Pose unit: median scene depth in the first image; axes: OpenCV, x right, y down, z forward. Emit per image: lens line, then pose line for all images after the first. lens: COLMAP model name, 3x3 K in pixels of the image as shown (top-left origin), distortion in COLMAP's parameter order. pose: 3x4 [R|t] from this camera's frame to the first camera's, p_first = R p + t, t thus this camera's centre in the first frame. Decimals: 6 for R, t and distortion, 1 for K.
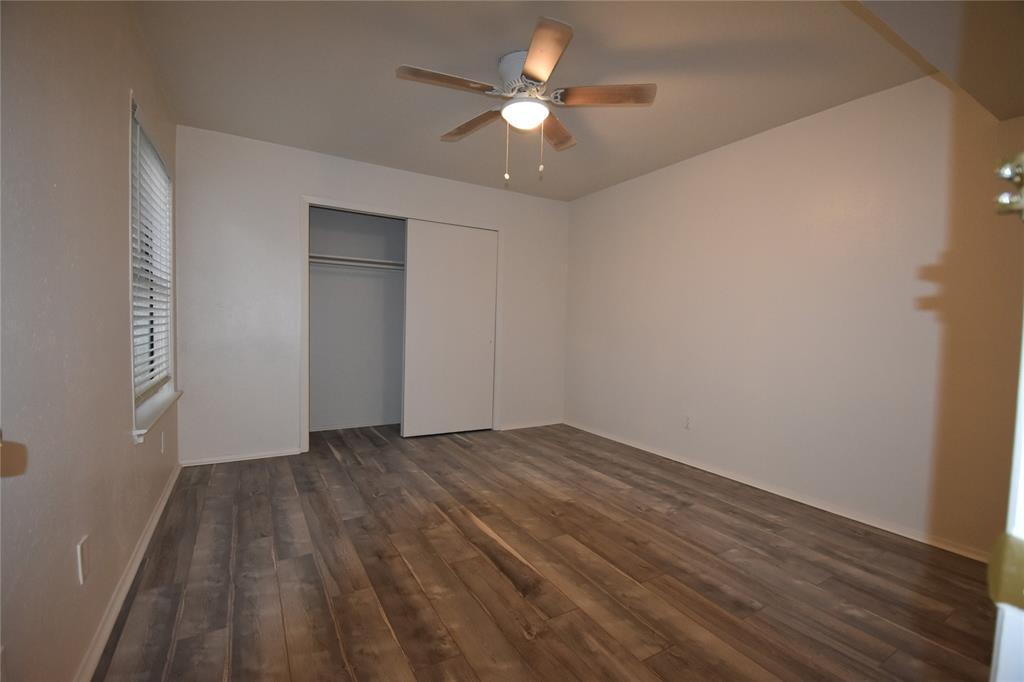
lens RADIAL K [[448.4, 0, 511.1], [0, 448.4, 342.7], [0, 0, 1]] dist [0.006353, -0.016596]
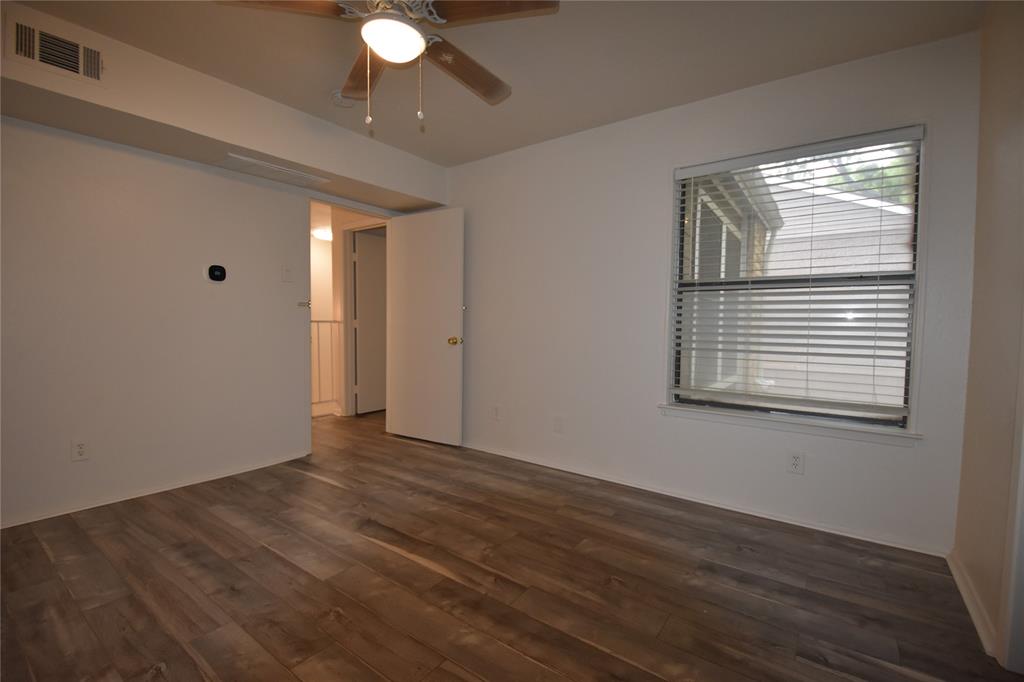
lens RADIAL K [[448.4, 0, 512.5], [0, 448.4, 343.0], [0, 0, 1]] dist [0.006353, -0.016596]
pose [[-0.914853, -0.016336, -0.403455, 0.148194], [-0.052440, 0.995526, 0.078602, -0.072729], [0.400366, 0.093067, -0.911617, 1.852640]]
